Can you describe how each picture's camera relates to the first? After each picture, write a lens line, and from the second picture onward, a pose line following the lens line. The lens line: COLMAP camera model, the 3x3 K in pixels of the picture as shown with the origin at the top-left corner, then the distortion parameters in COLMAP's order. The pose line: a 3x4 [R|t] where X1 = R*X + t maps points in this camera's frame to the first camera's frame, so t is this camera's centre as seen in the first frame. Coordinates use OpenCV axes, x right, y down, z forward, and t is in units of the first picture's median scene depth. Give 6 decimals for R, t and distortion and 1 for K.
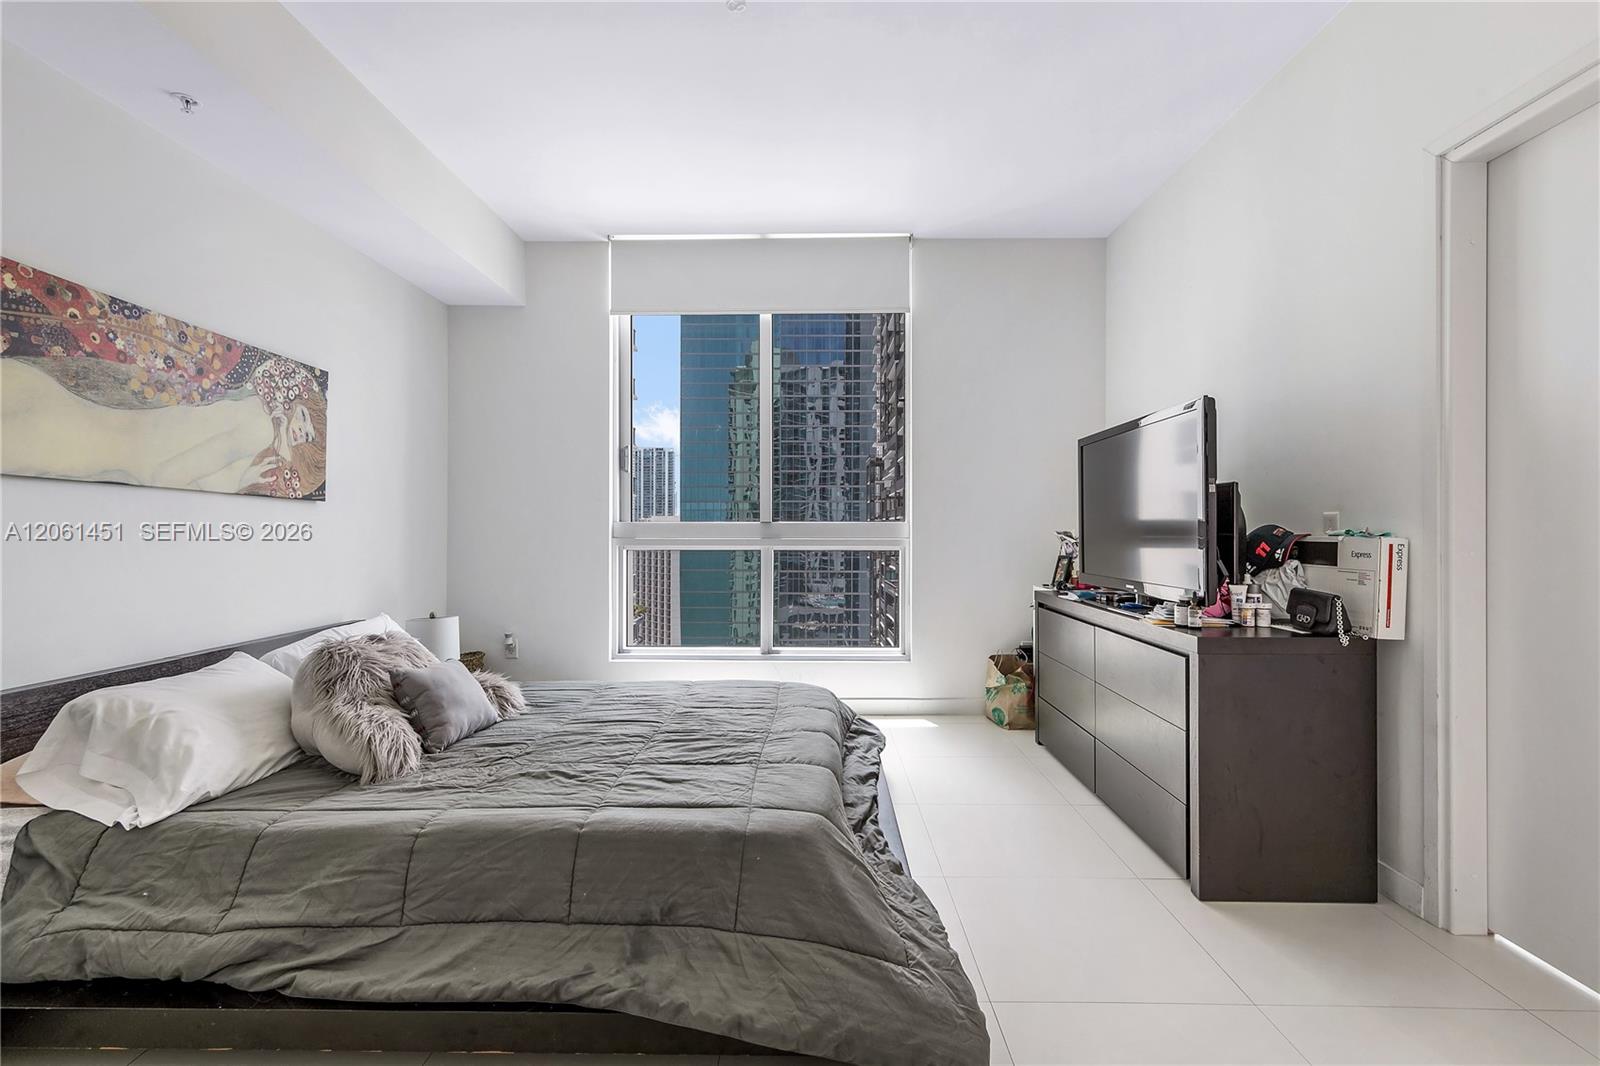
lens RADIAL K [[736.9, 0, 789.4], [0, 736.9, 528.7], [0, 0, 1]] dist [0.009371, -0.001226]
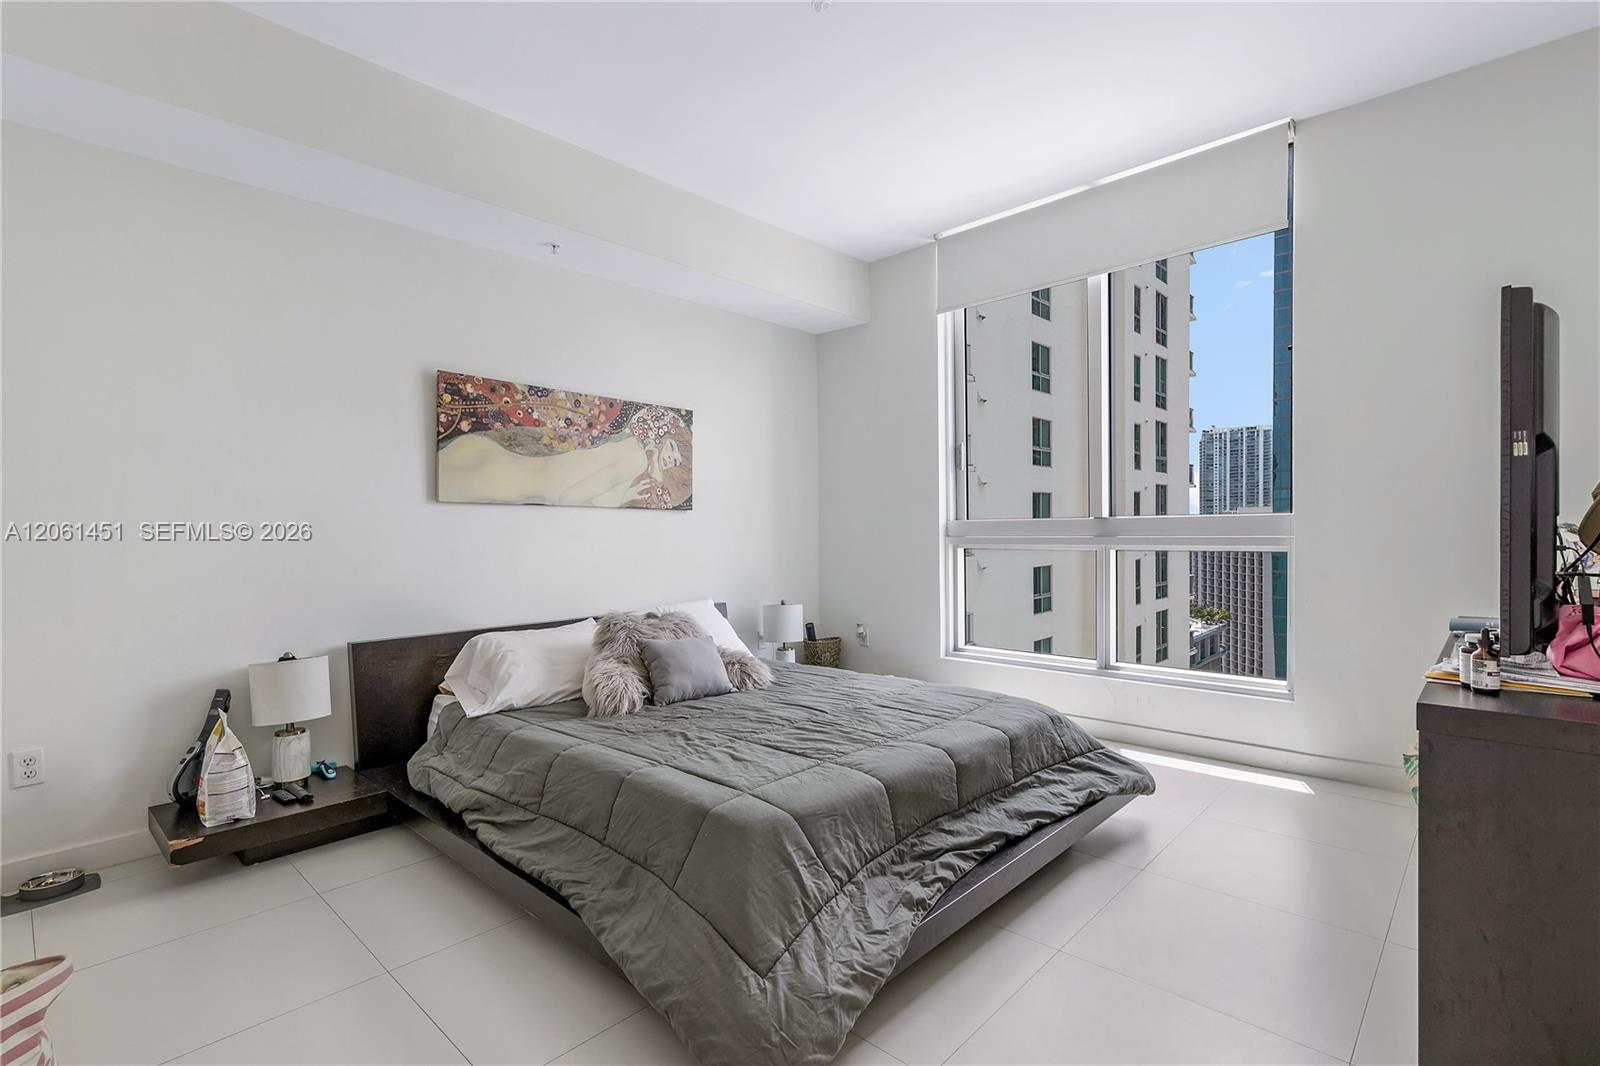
lens RADIAL K [[736.9, 0, 769.2], [0, 736.9, 549.3], [0, 0, 1]] dist [0.009371, -0.001226]
pose [[0.737497, 0.007145, -0.675313, 0.529948], [0.015256, 0.999513, 0.027236, -0.002061], [0.675178, -0.030389, 0.737028, 0.190023]]
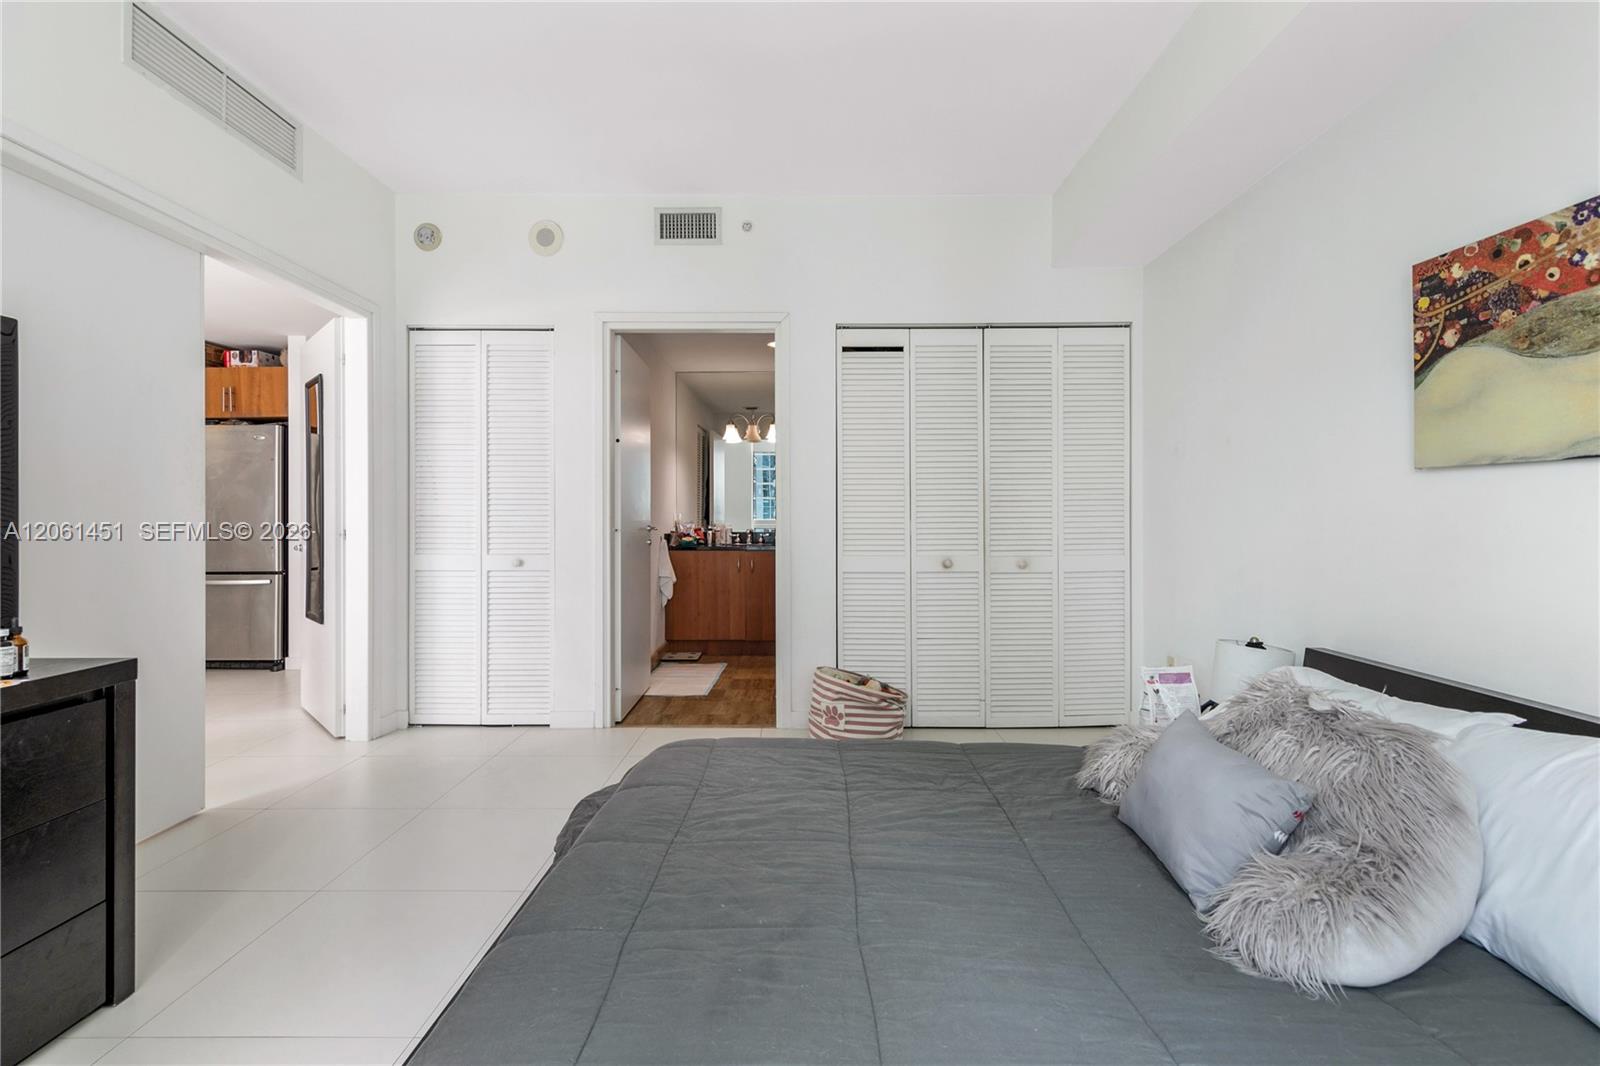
lens RADIAL K [[736.9, 0, 800.1], [0, 736.9, 521.4], [0, 0, 1]] dist [0.009371, -0.001226]
pose [[-0.999742, 0.002350, -0.022570, -0.131715], [0.002212, 0.999979, 0.006152, -0.005208], [0.022584, 0.006101, -0.999726, 1.776471]]
